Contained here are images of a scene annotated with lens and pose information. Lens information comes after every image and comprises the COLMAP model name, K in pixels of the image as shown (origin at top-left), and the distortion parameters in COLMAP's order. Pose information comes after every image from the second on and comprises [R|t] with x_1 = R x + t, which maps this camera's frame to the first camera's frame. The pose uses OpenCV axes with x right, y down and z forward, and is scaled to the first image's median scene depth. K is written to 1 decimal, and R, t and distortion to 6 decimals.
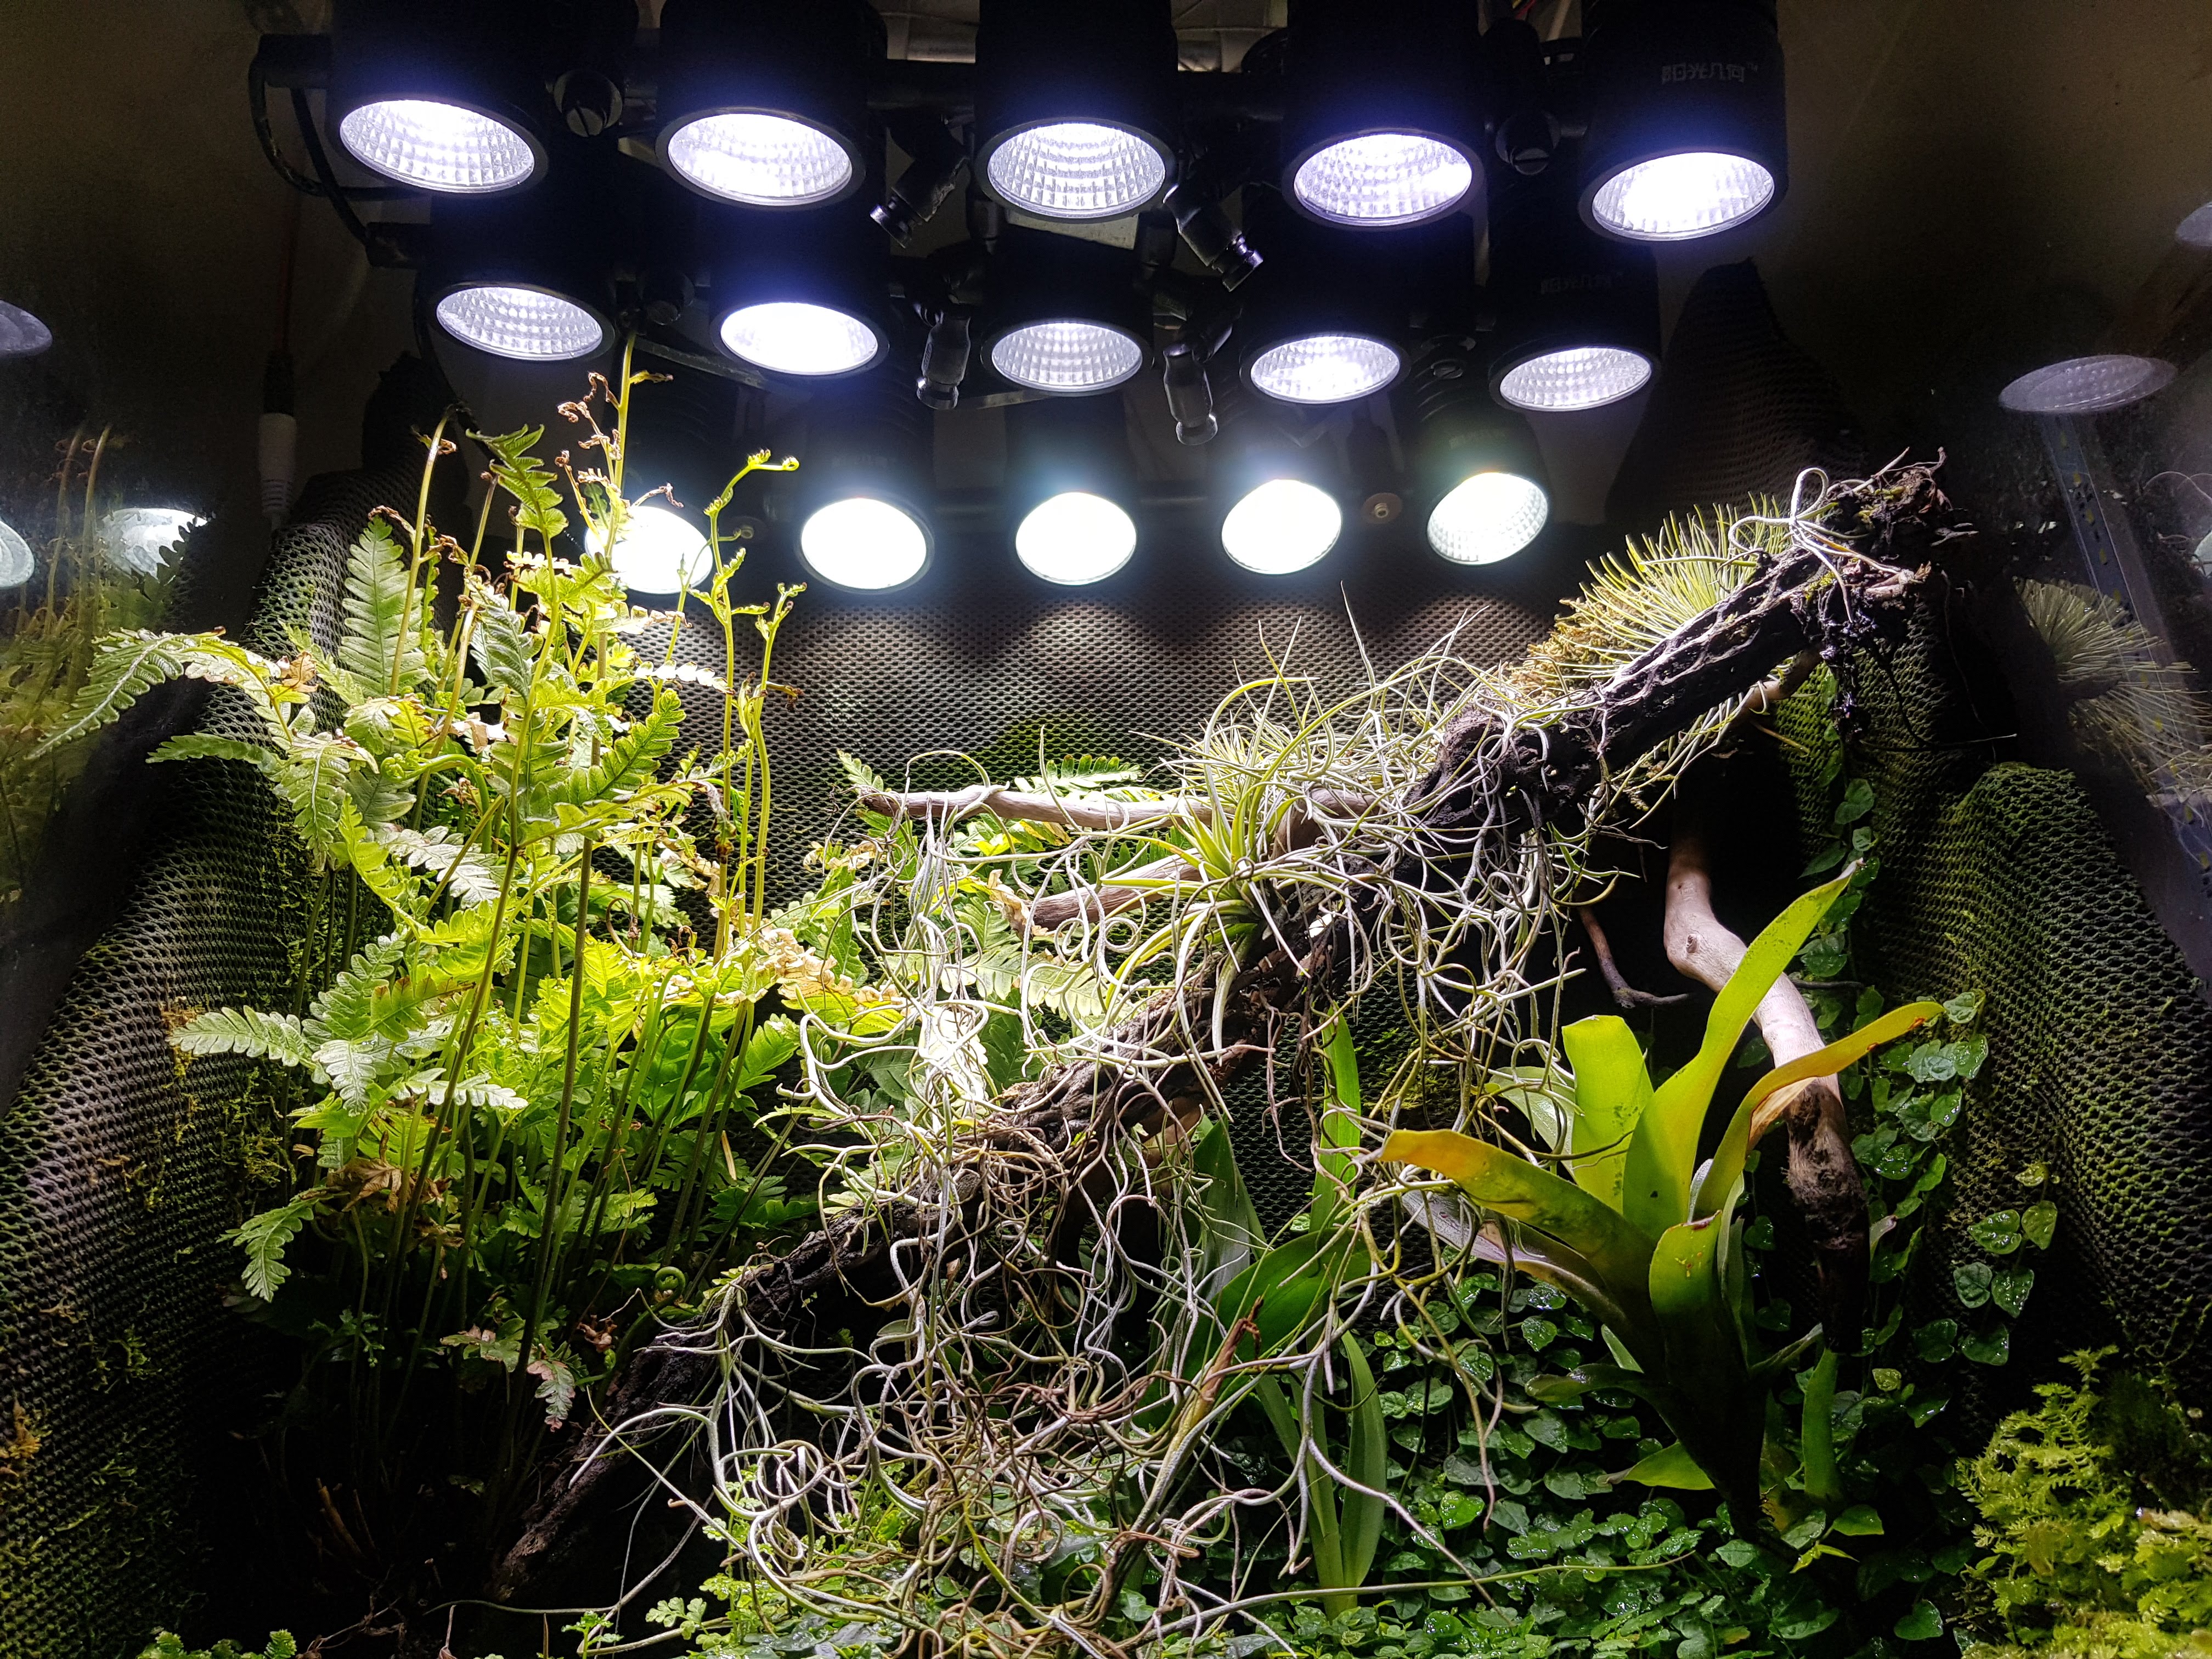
lens RADIAL K [[1736.2, 0, 1106.0], [0, 1736.2, 829.5], [0, 0, 1]] dist [0.078011, -0.171294]
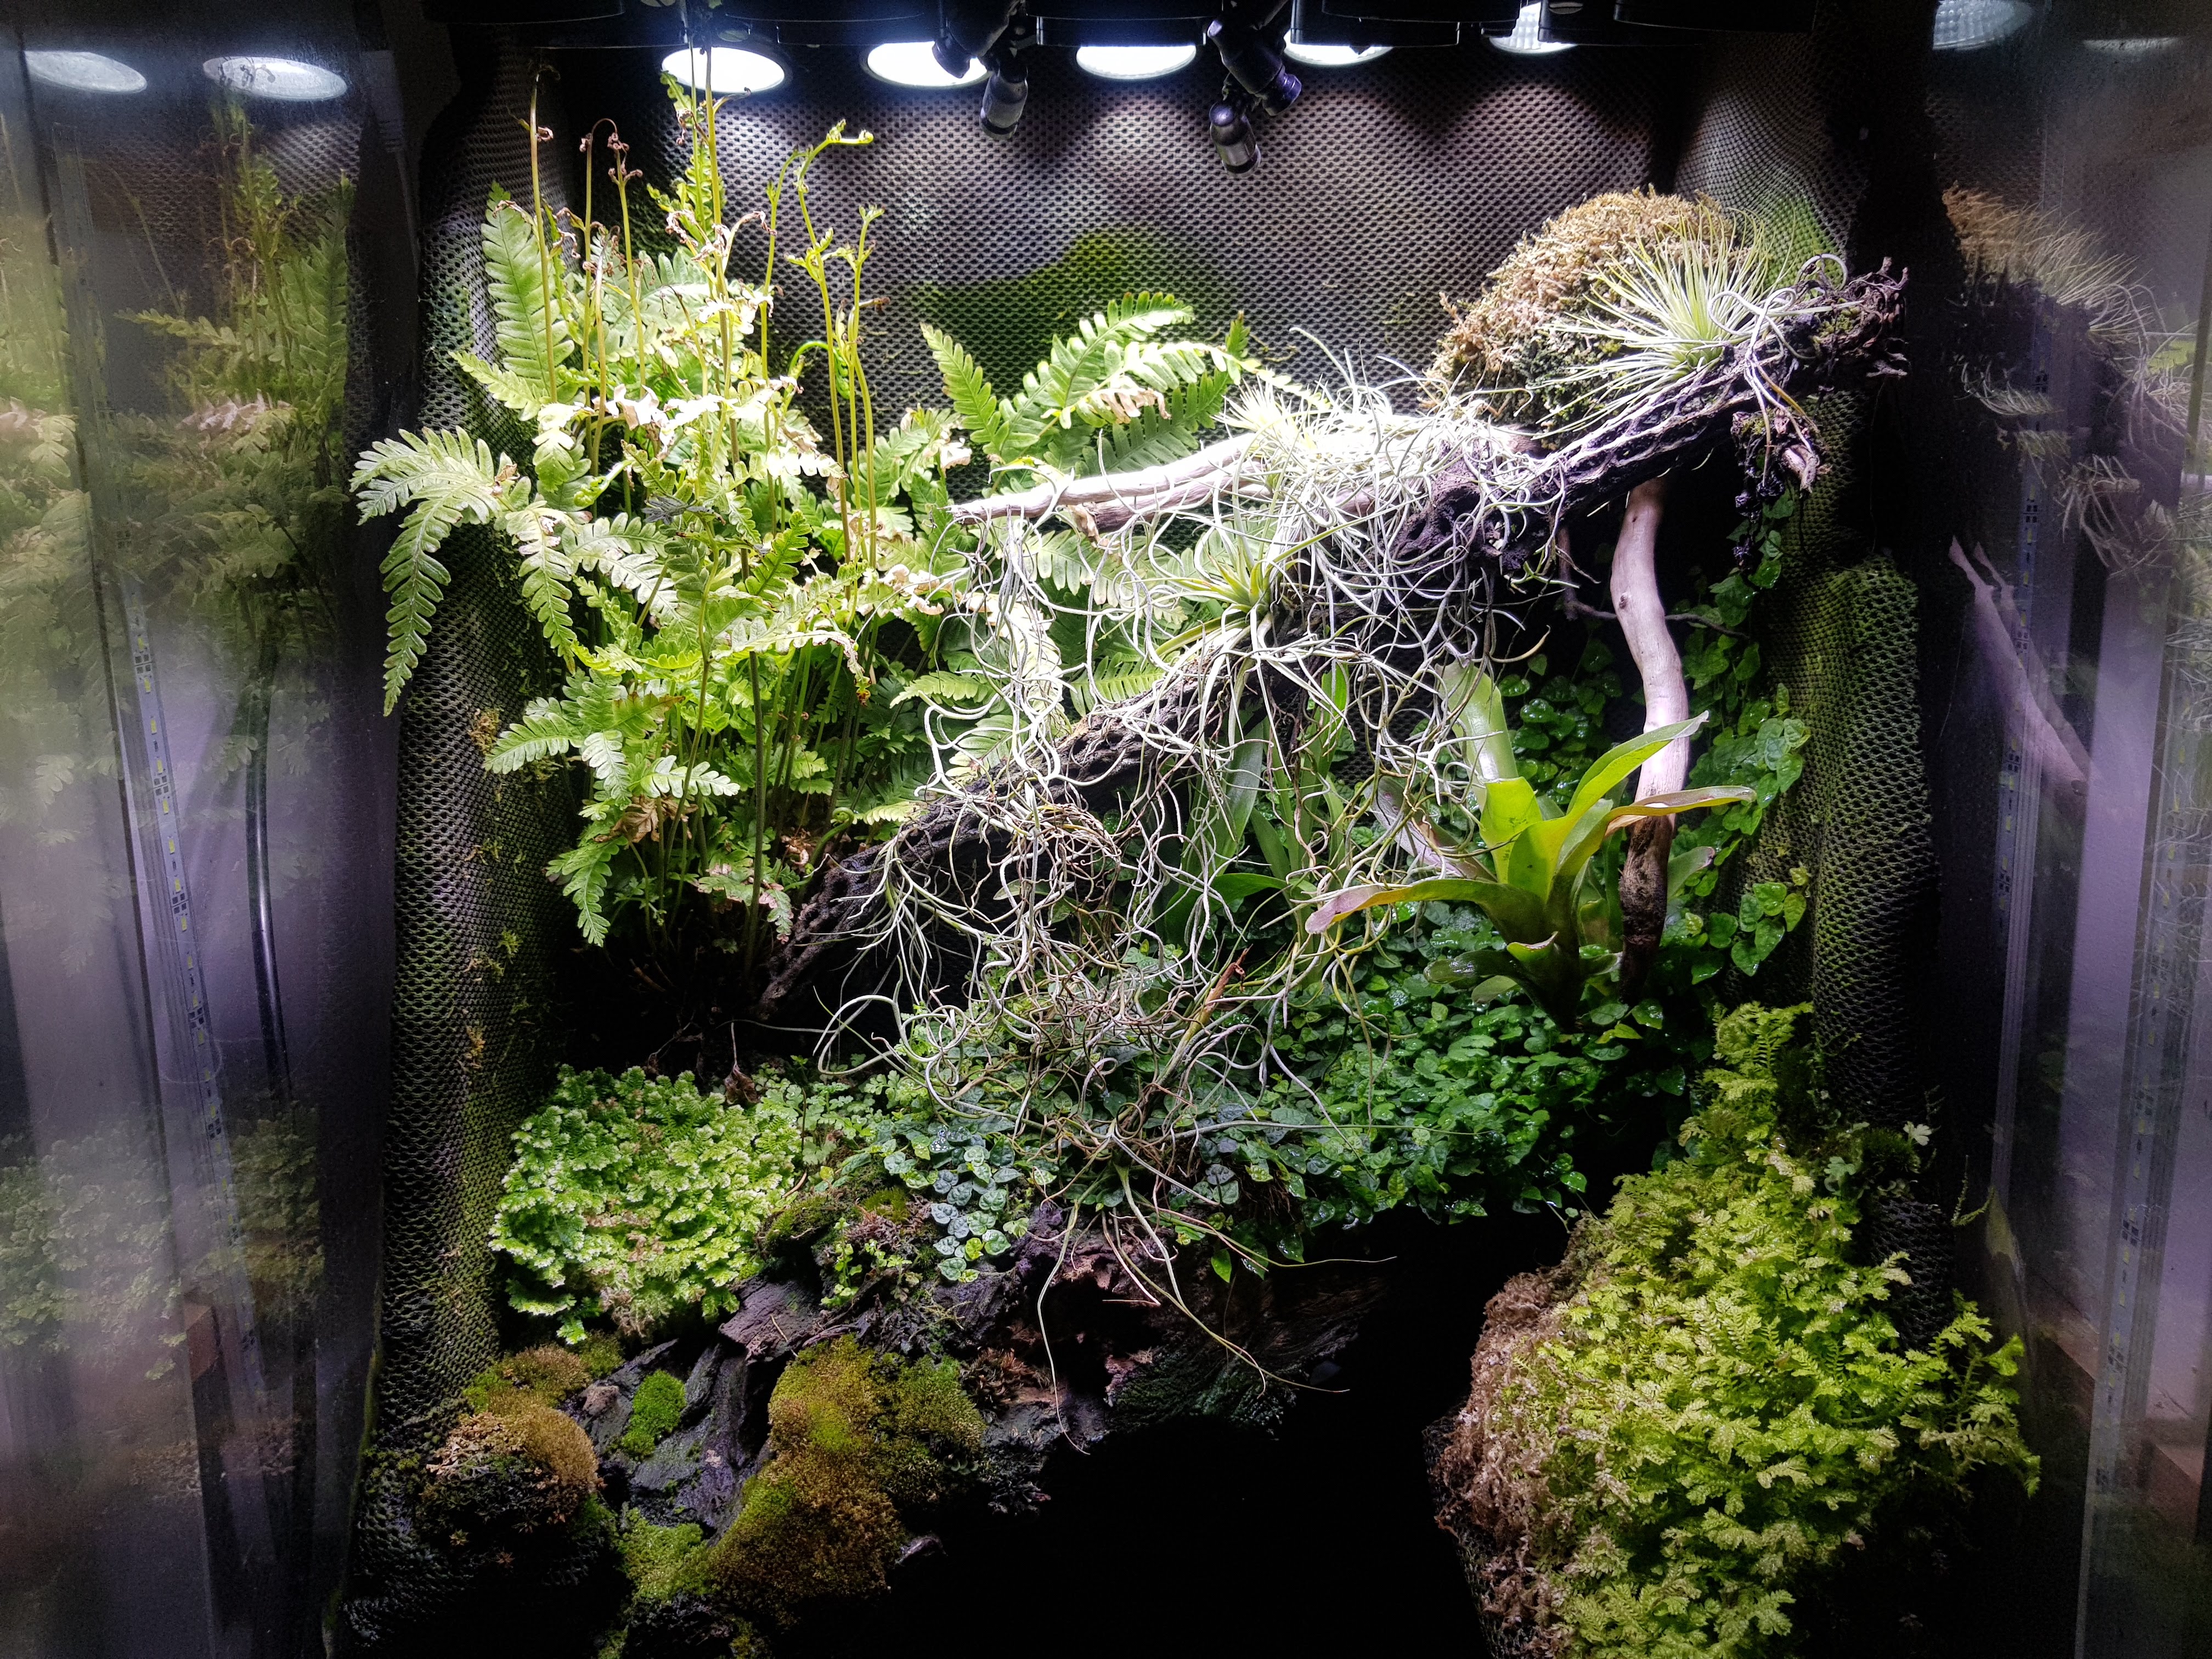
lens RADIAL K [[1736.2, 0, 1106.0], [0, 1736.2, 829.5], [0, 0, 1]] dist [0.078011, -0.171294]
pose [[0.998825, 0.016072, -0.045726, 0.026136], [0.014637, 0.799343, 0.600697, -0.563926], [0.046205, -0.600661, 0.798168, -0.111574]]
